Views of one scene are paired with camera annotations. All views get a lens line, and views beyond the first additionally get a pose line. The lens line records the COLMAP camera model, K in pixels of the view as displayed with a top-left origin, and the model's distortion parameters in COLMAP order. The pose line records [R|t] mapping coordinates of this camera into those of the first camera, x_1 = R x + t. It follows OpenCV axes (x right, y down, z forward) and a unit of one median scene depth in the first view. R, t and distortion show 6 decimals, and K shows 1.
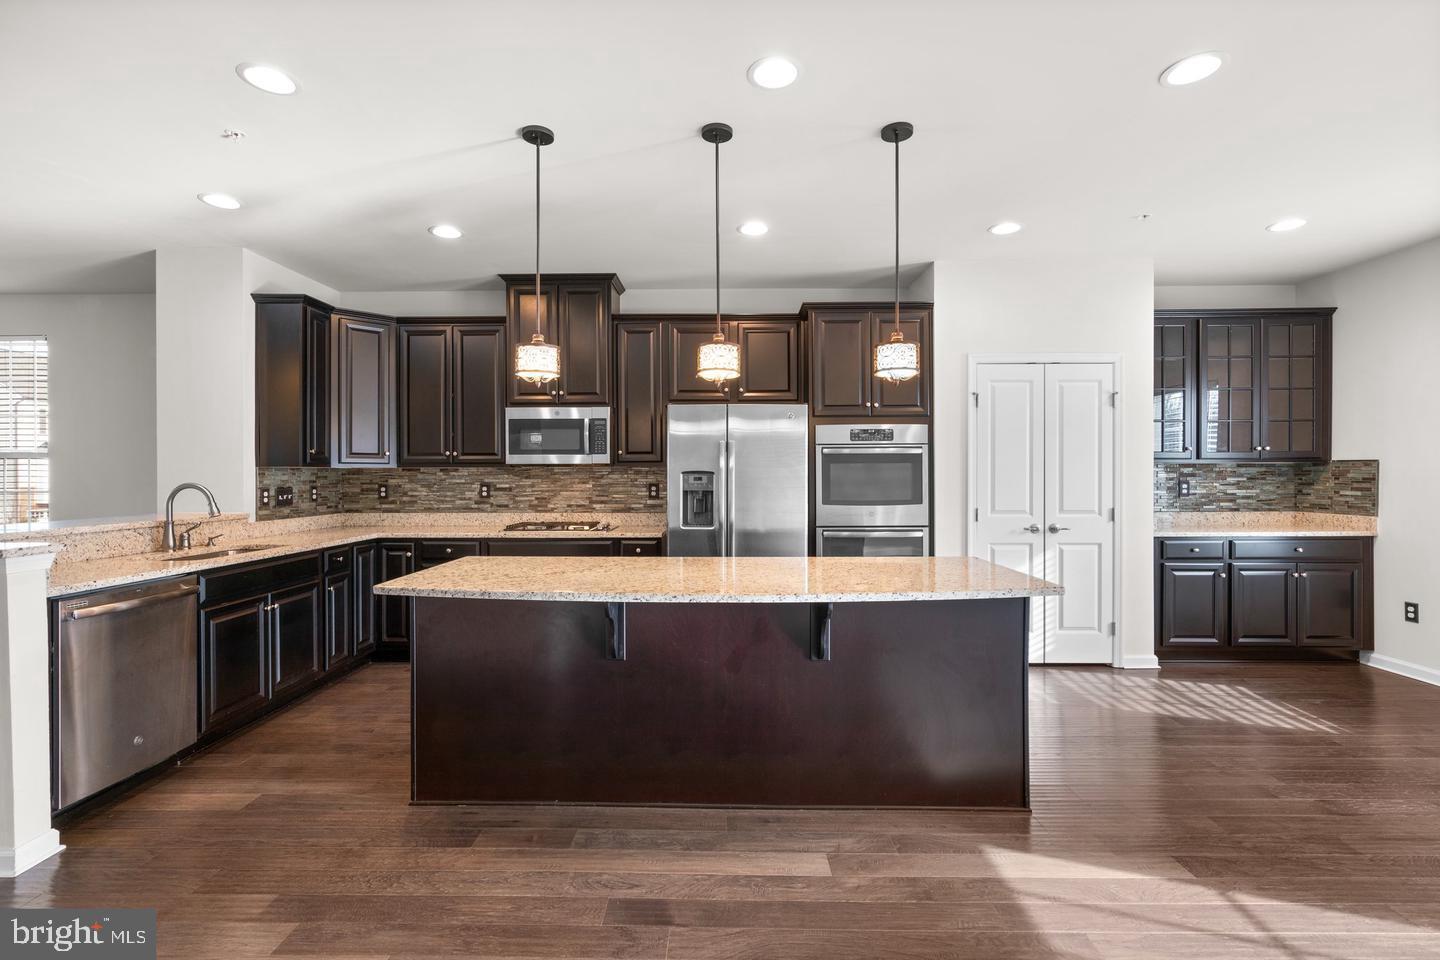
lens RADIAL K [[652.5, 0, 708.0], [0, 652.5, 474.8], [0, 0, 1]] dist [-0.006008, 0.002263]
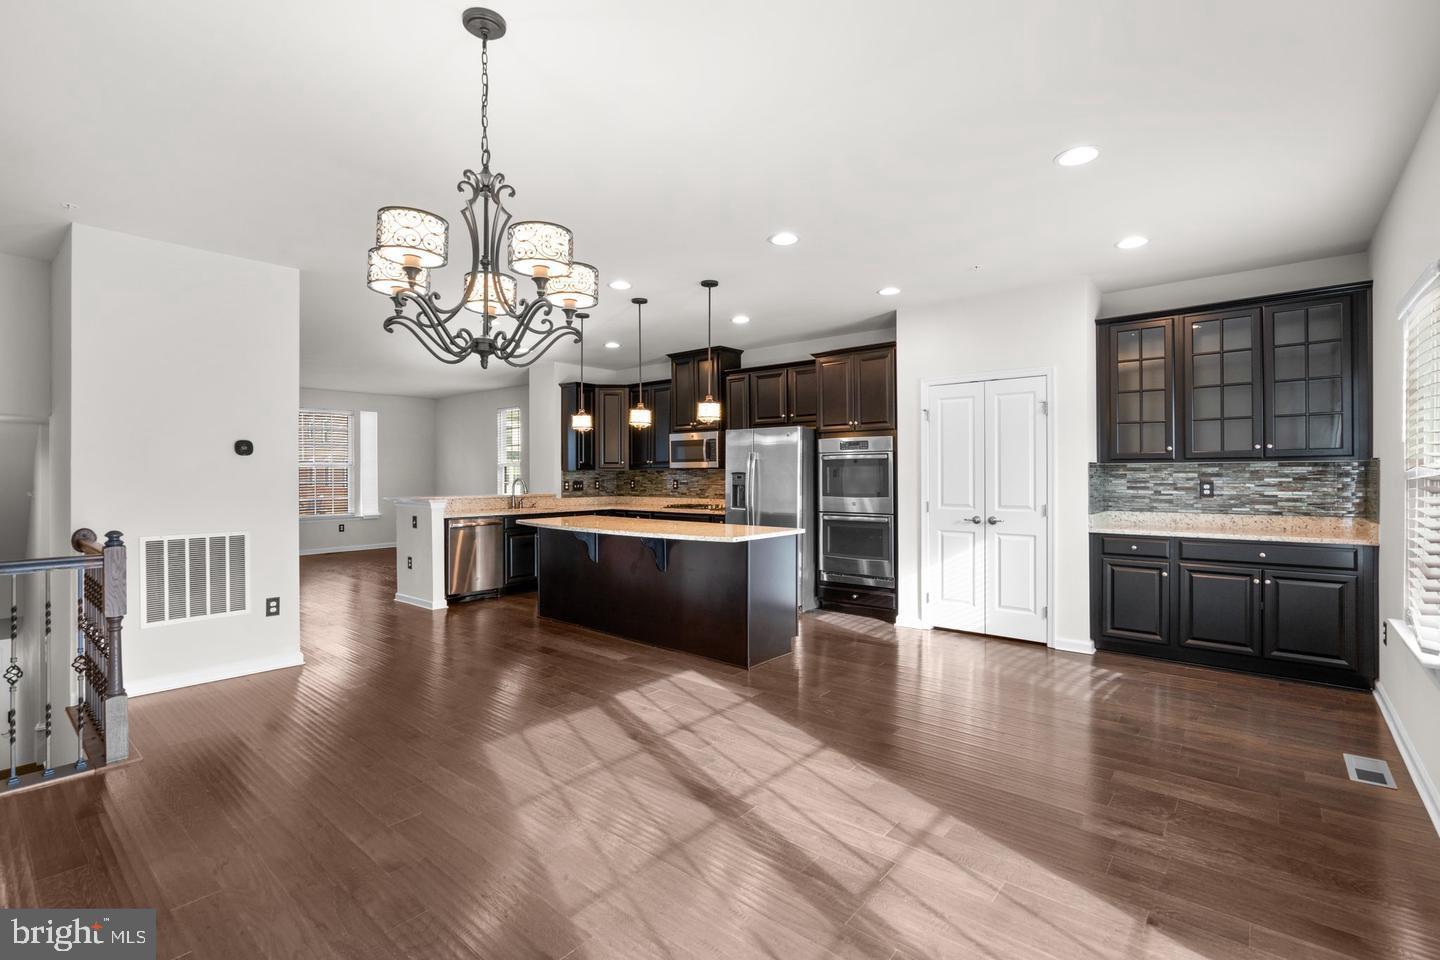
lens RADIAL K [[652.5, 0, 718.7], [0, 652.5, 479.6], [0, 0, 1]] dist [-0.006008, 0.002263]
pose [[0.772313, 0.005596, -0.635217, 0.880943], [0.000976, 0.999950, 0.009996, -0.003812], [0.635241, -0.008340, 0.772269, -0.222499]]
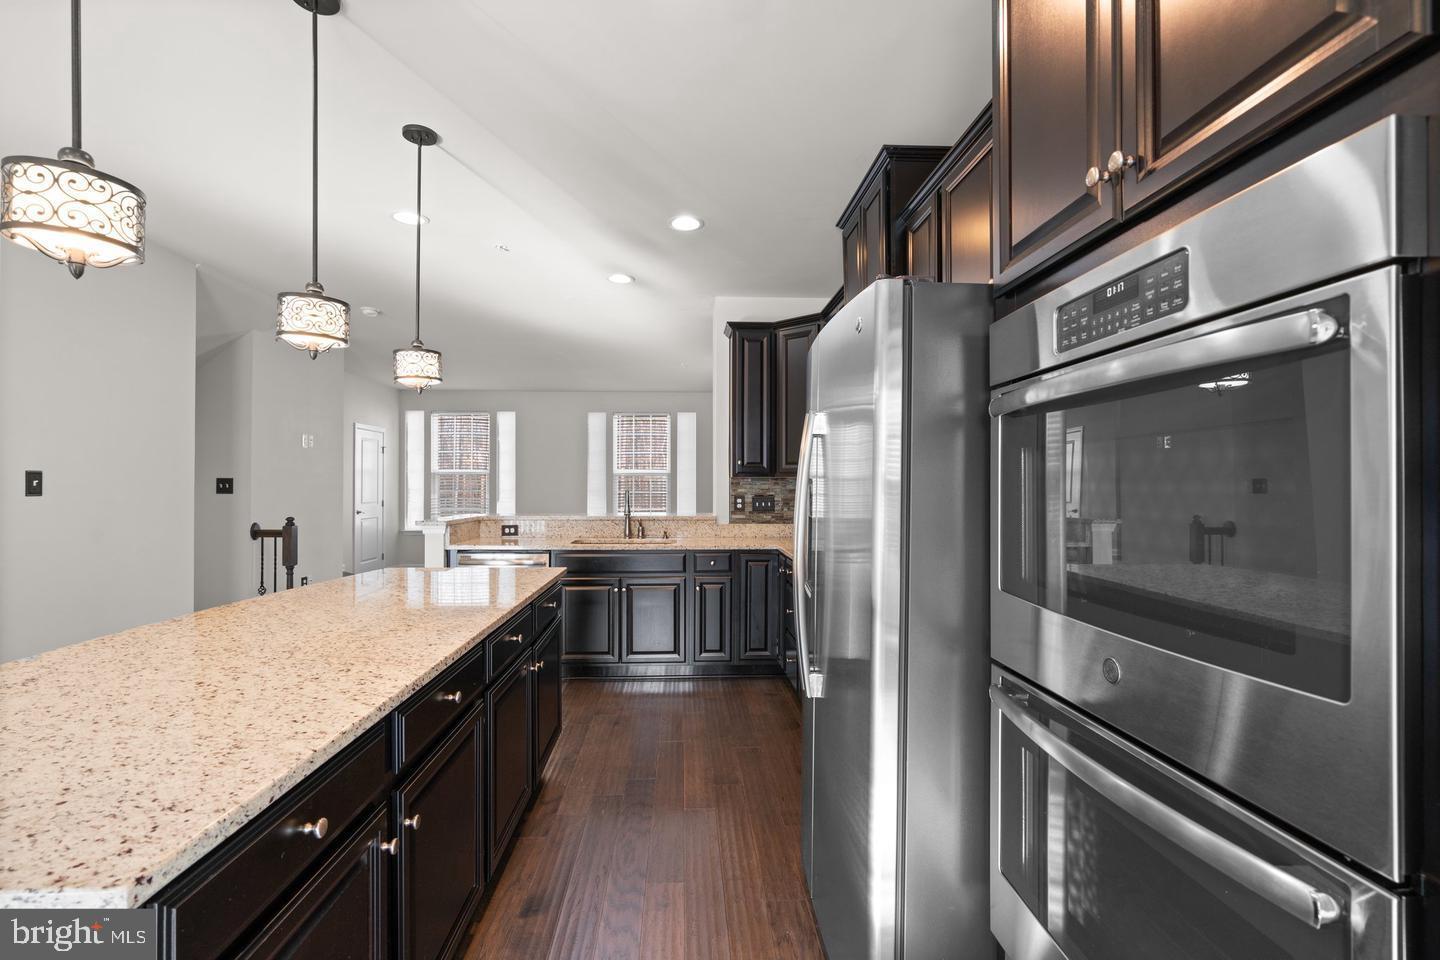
lens RADIAL K [[652.5, 0, 707.9], [0, 652.5, 480.2], [0, 0, 1]] dist [-0.006008, 0.002263]
pose [[0.047321, -0.005424, -0.998865, 0.456872], [-0.003646, 0.999978, -0.005602, -0.000509], [0.998873, 0.003907, 0.047300, 0.837066]]
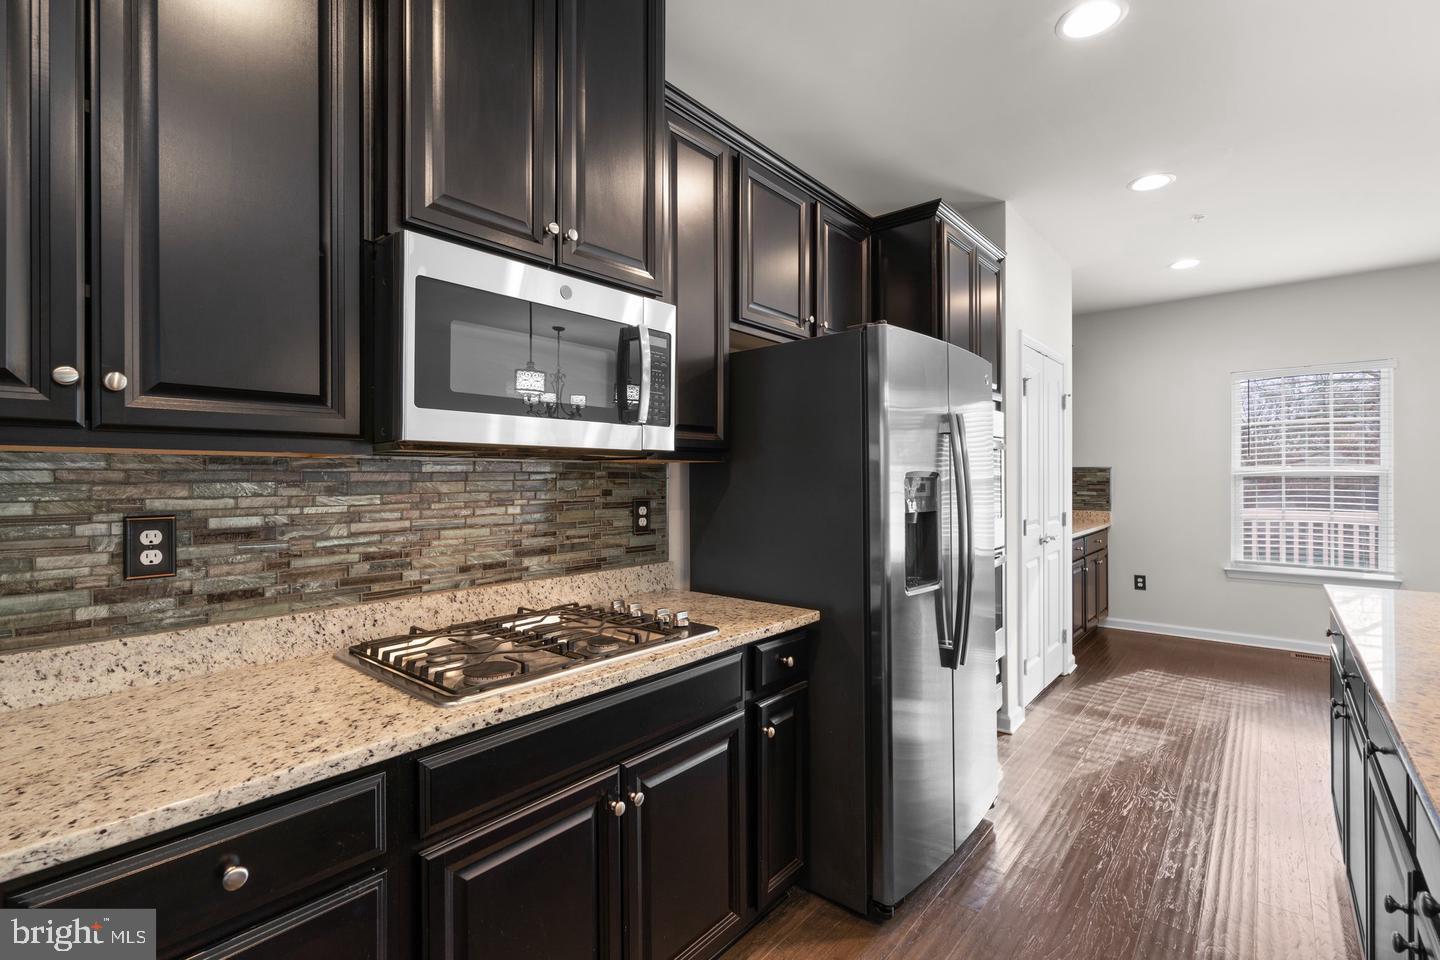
lens RADIAL K [[652.5, 0, 729.2], [0, 652.5, 471.9], [0, 0, 1]] dist [-0.006008, 0.002263]
pose [[0.635426, 0.007401, 0.772126, -0.443070], [0.003068, 0.999922, -0.012109, -0.000085], [-0.772156, 0.010063, 0.635354, 0.750332]]
